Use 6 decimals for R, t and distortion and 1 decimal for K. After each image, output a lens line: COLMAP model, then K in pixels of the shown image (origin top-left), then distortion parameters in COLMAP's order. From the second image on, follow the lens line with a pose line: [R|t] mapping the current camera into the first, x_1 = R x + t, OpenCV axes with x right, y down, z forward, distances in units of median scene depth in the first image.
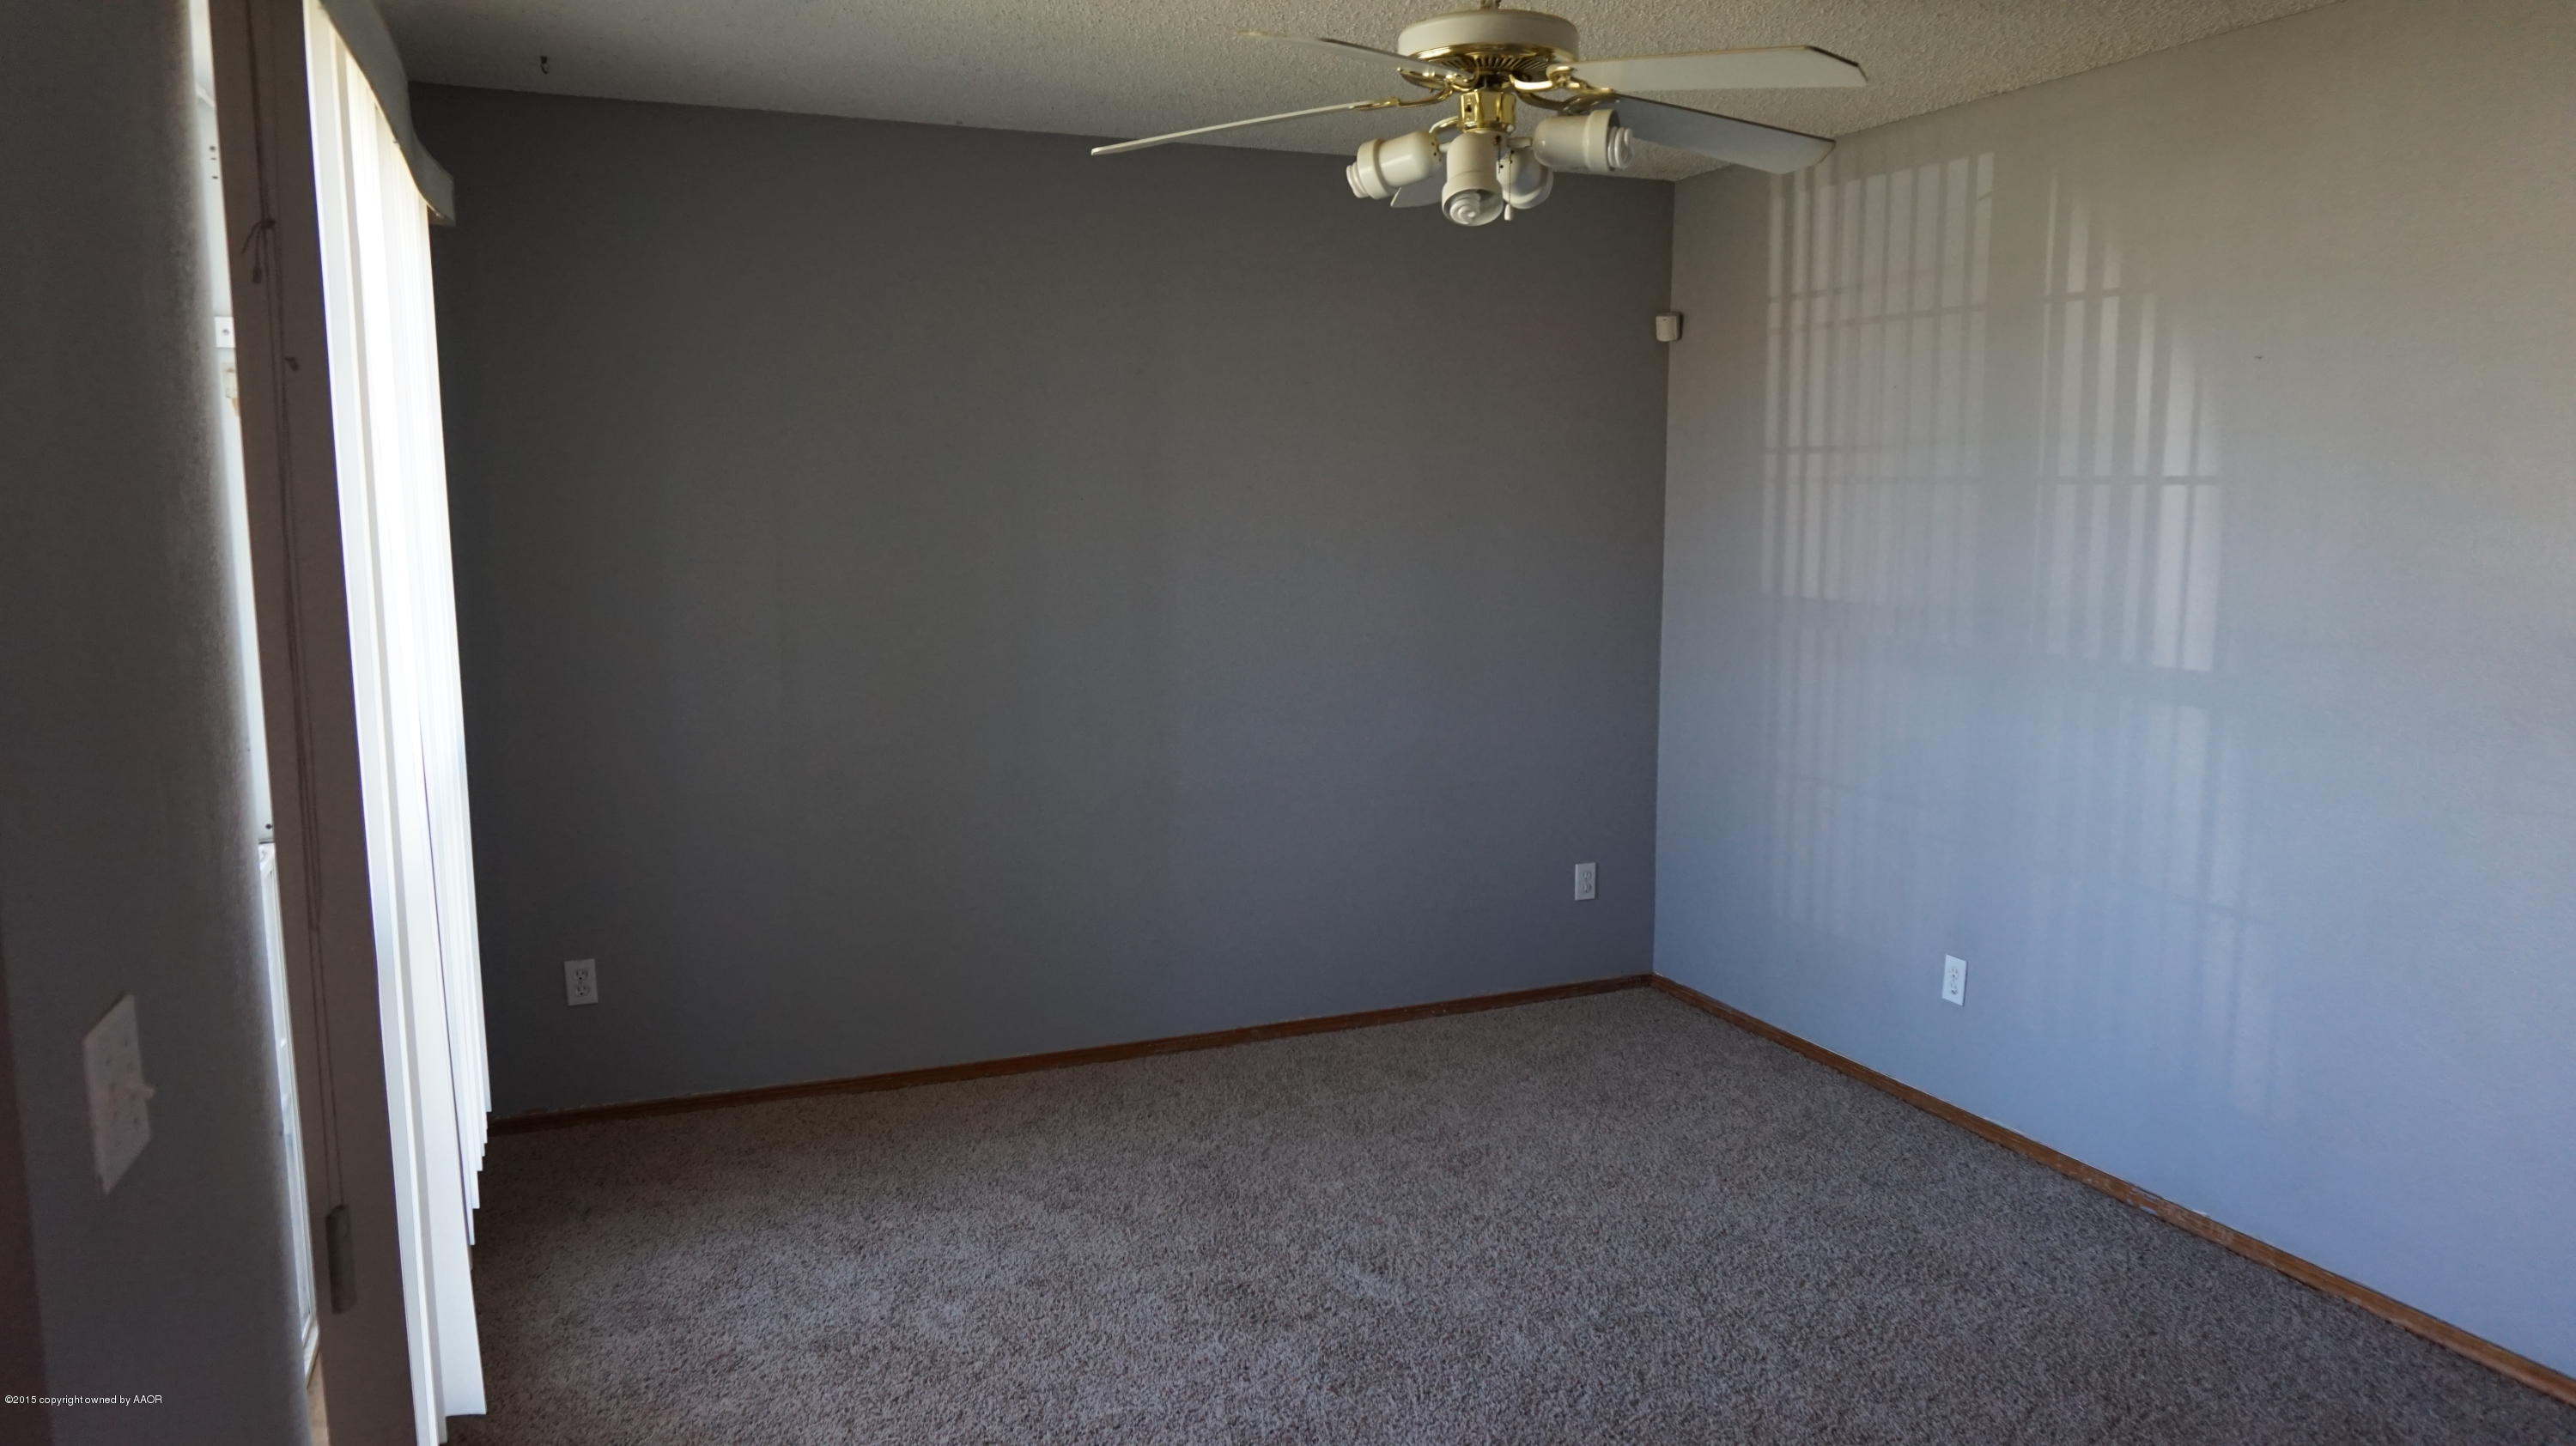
lens RADIAL K [[1735.6, 0, 1290.4], [0, 1735.6, 716.4], [0, 0, 1]] dist [-0.046017, 0.031428]
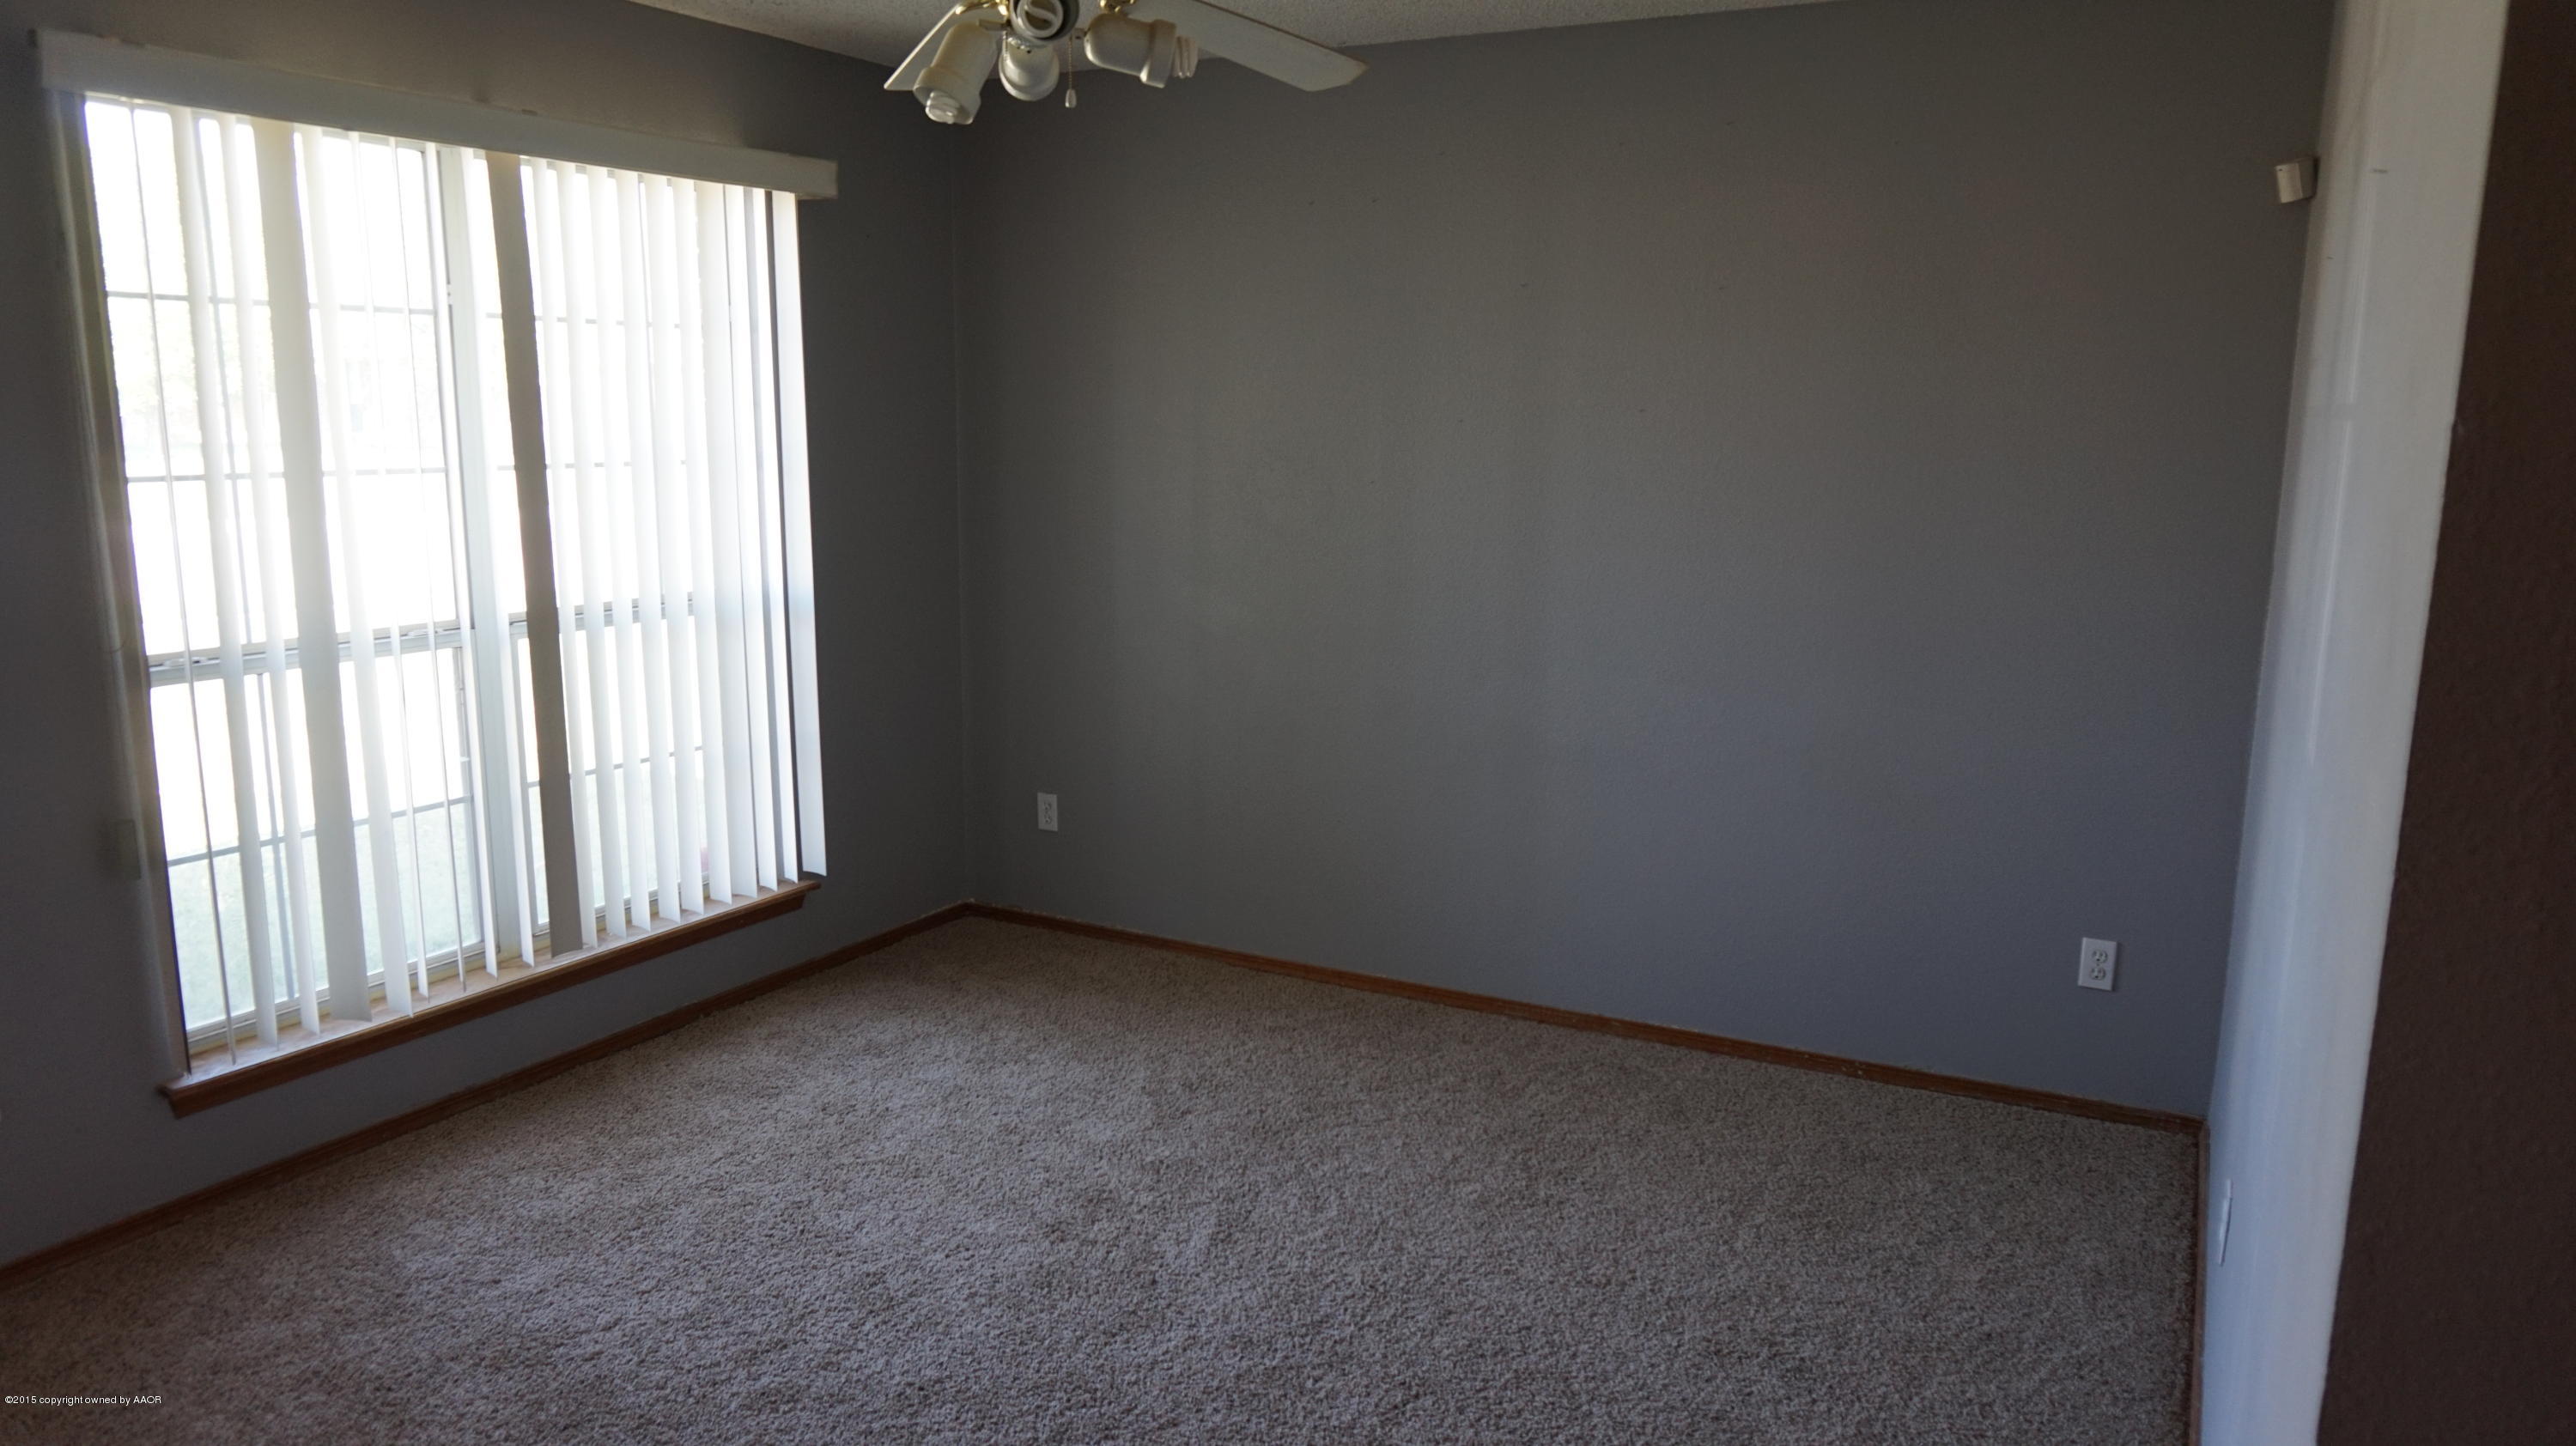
lens RADIAL K [[1735.6, 0, 1289.0], [0, 1735.6, 726.0], [0, 0, 1]] dist [-0.046017, 0.031428]
pose [[0.629958, 0.146656, -0.762656, 0.598517], [-0.115092, 0.988794, 0.095076, -0.040311], [0.768054, 0.027882, 0.639778, 0.332570]]
